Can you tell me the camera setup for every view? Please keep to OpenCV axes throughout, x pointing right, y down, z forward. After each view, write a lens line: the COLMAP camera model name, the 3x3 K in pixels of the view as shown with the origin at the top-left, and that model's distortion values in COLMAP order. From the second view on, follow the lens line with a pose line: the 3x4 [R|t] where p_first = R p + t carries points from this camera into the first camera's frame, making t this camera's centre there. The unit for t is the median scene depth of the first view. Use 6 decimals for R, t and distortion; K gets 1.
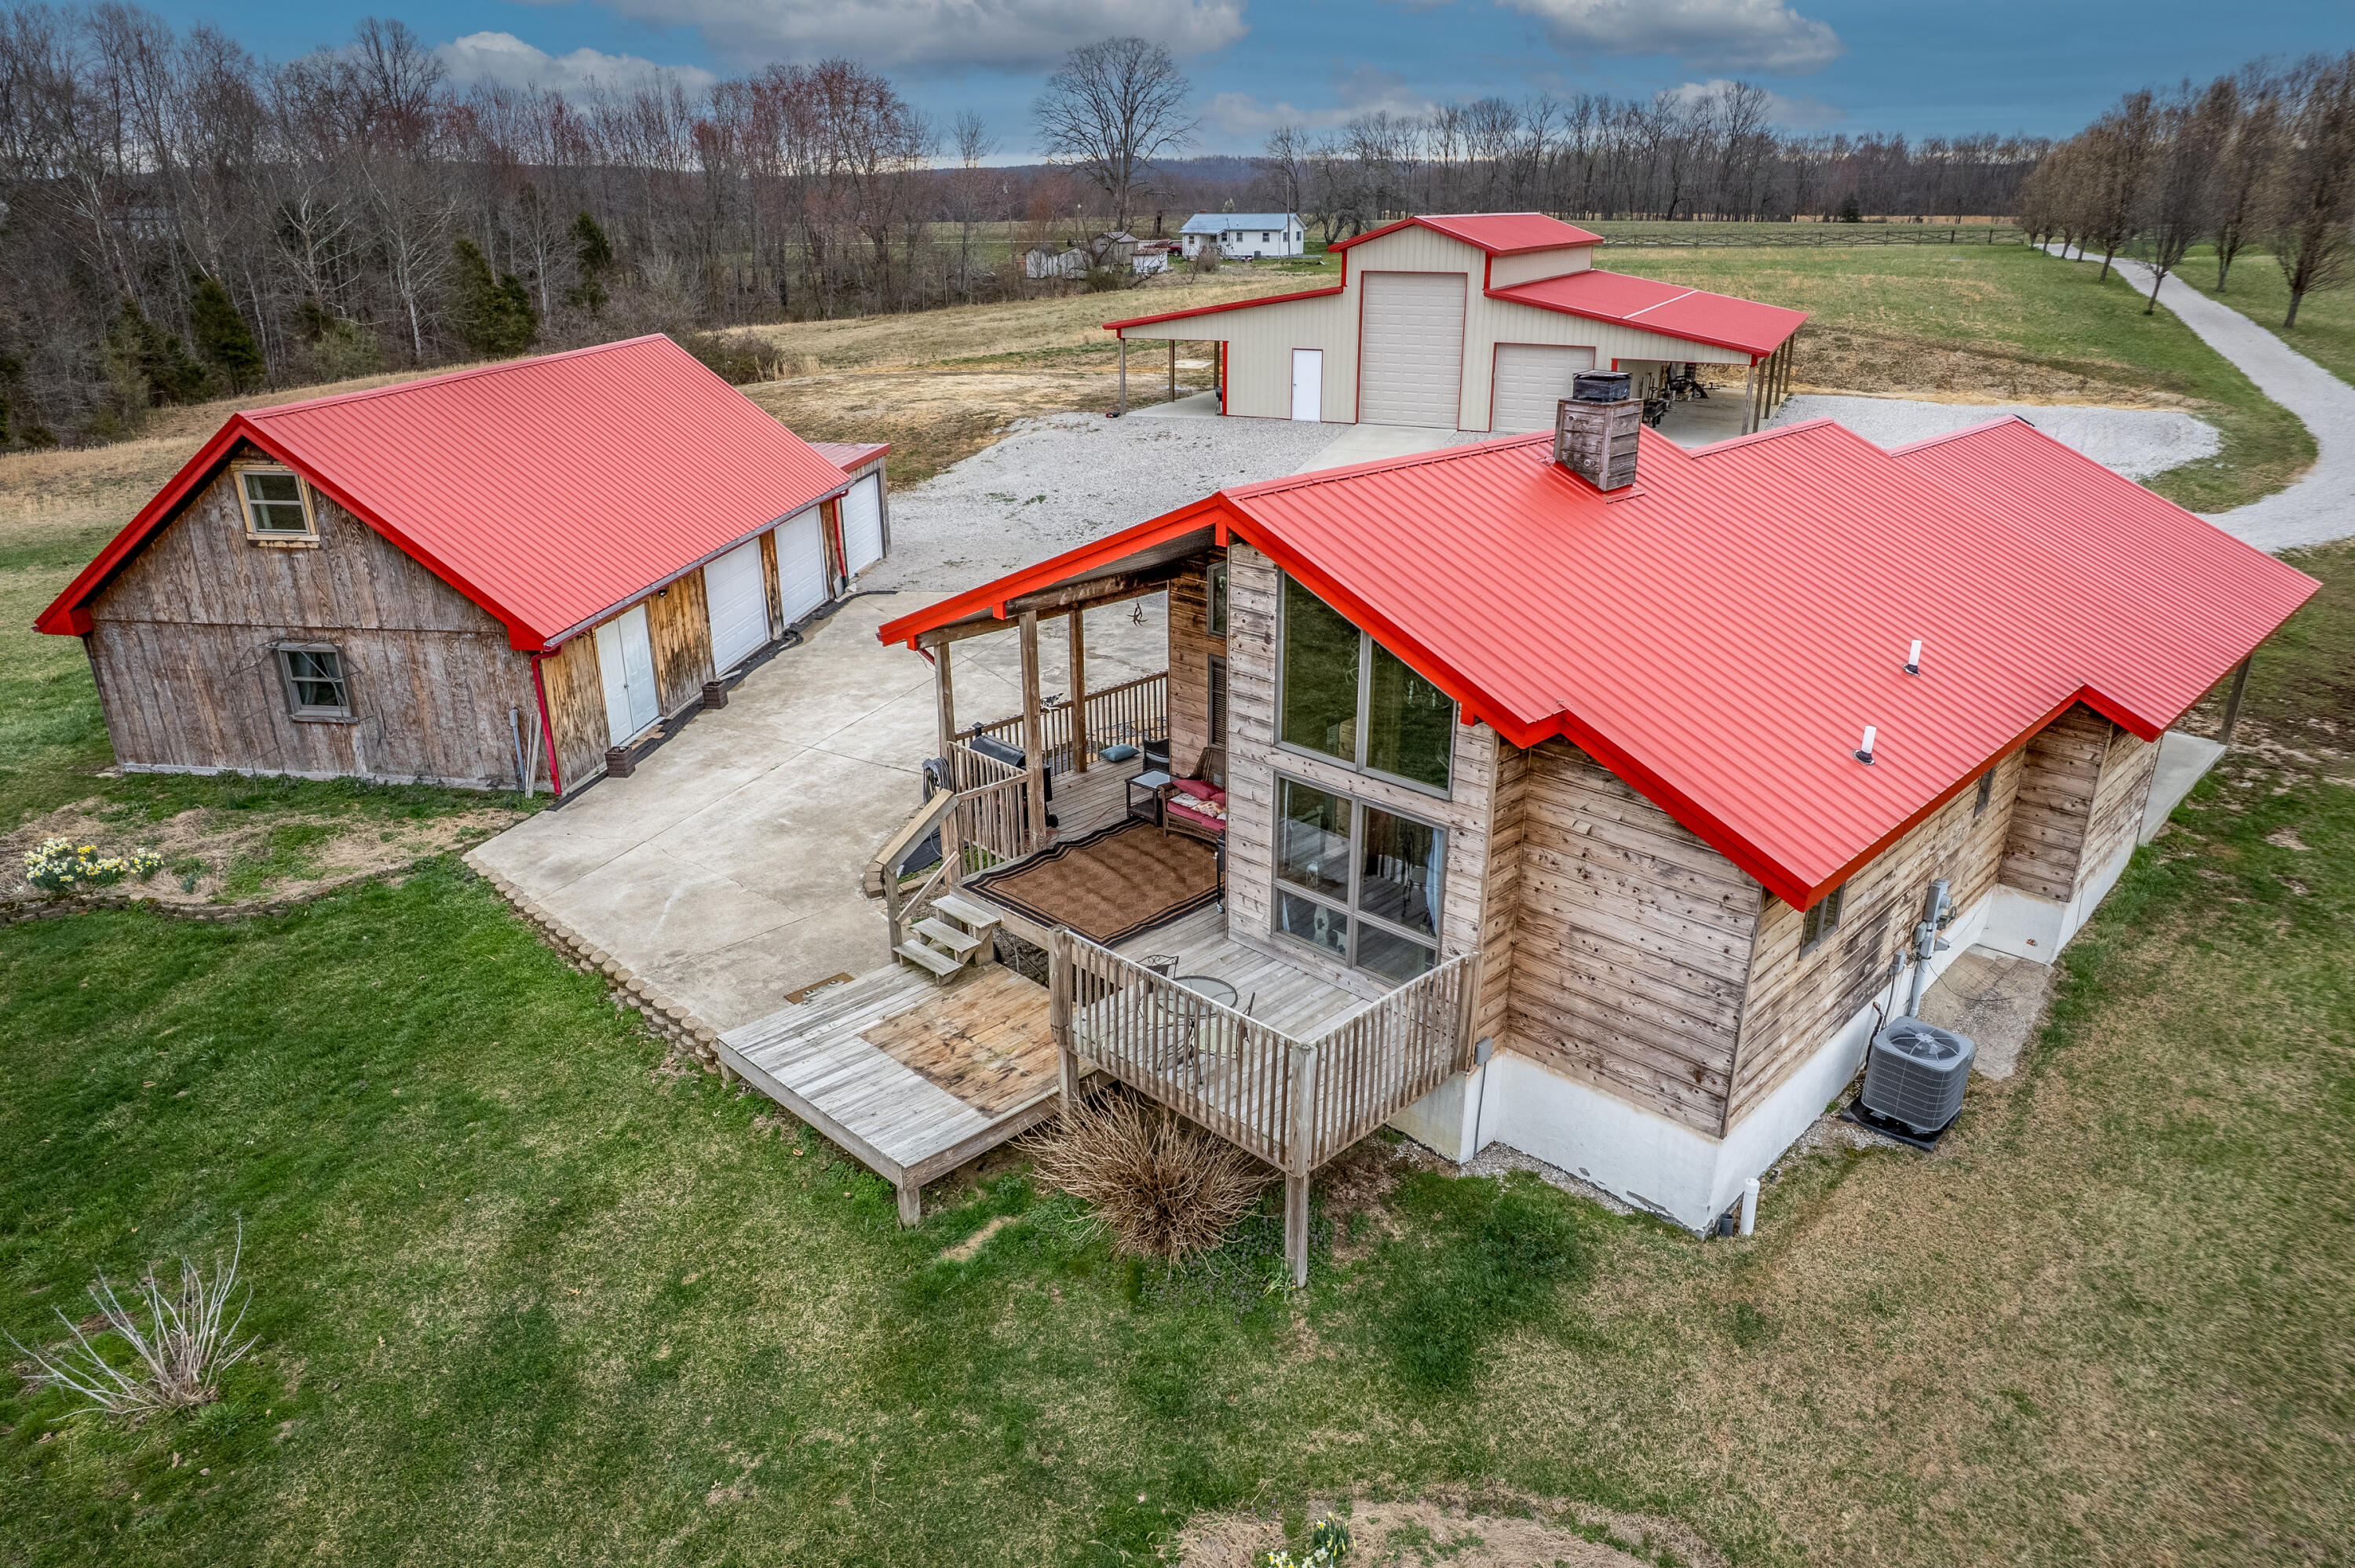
lens RADIAL K [[1502.7, 0, 1219.7], [0, 1502.7, 793.0], [0, 0, 1]] dist [-0.064266, 0.057634]
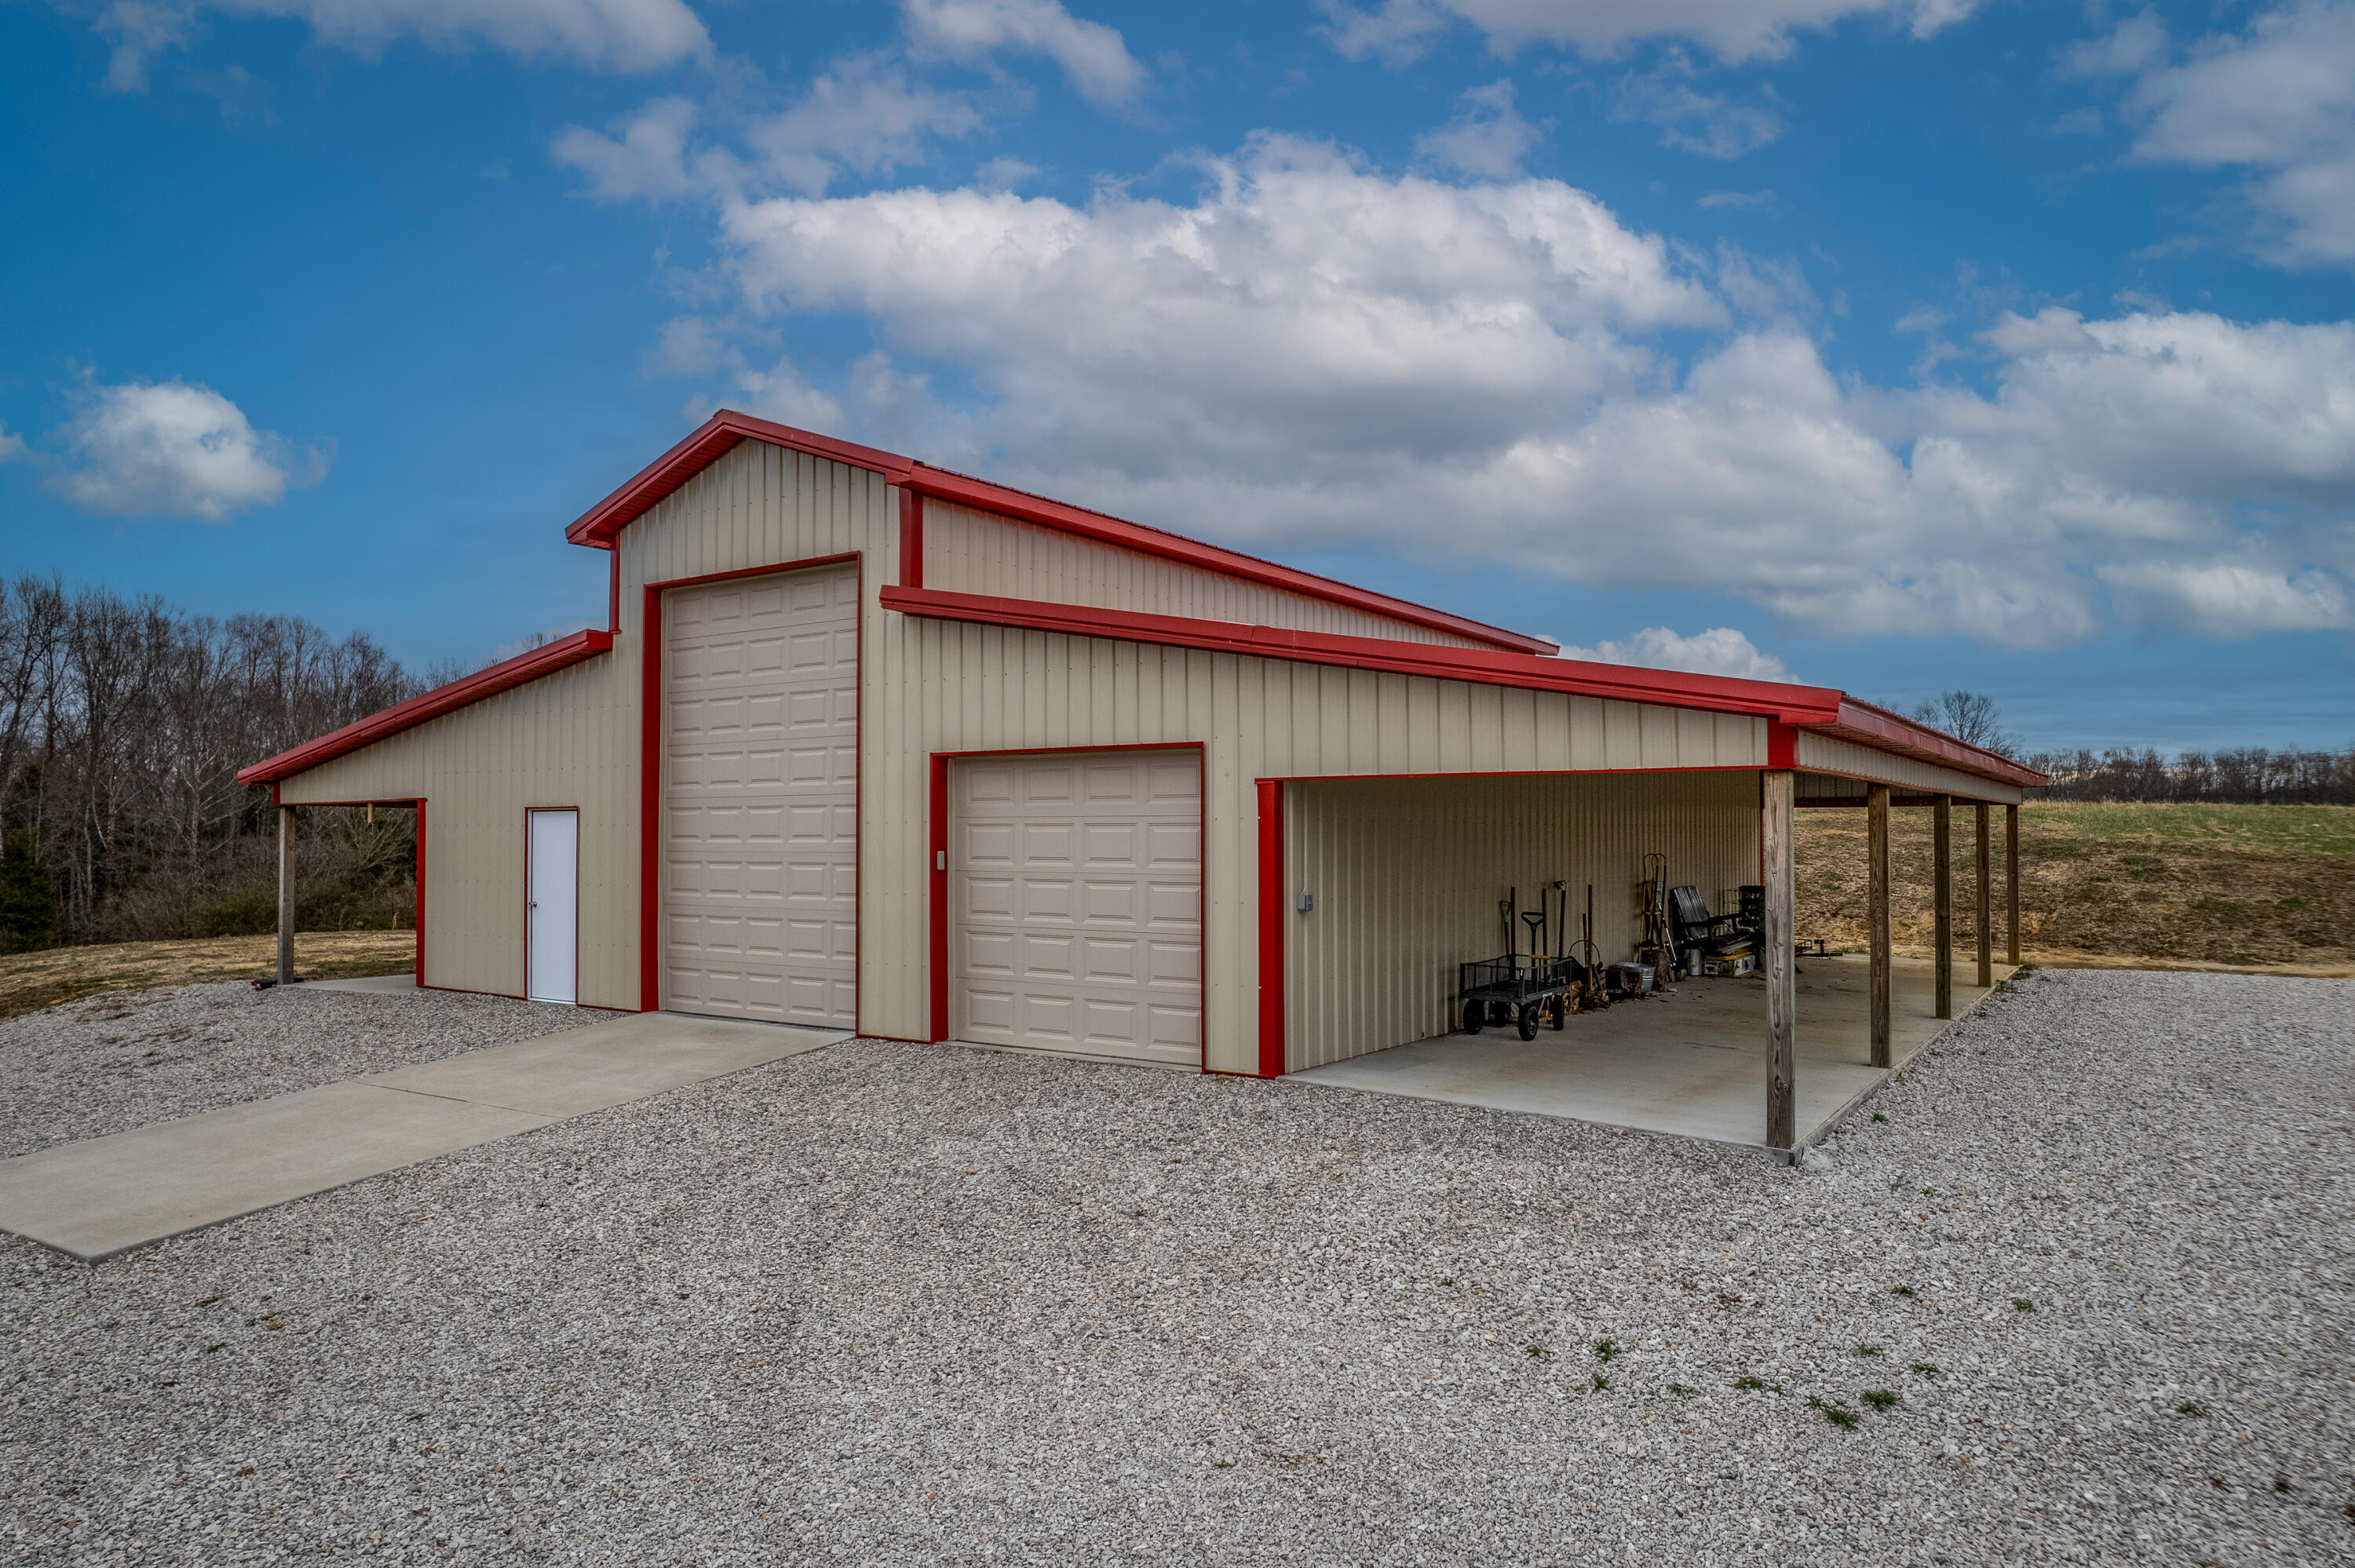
lens RADIAL K [[1502.7, 0, 1219.7], [0, 1502.7, 793.0], [0, 0, 1]] dist [-0.064266, 0.057634]
pose [[0.986750, -0.005441, -0.162155, 0.221896], [-0.059591, 0.917429, -0.393412, -0.134489], [0.150906, 0.397862, 0.904949, 0.556803]]
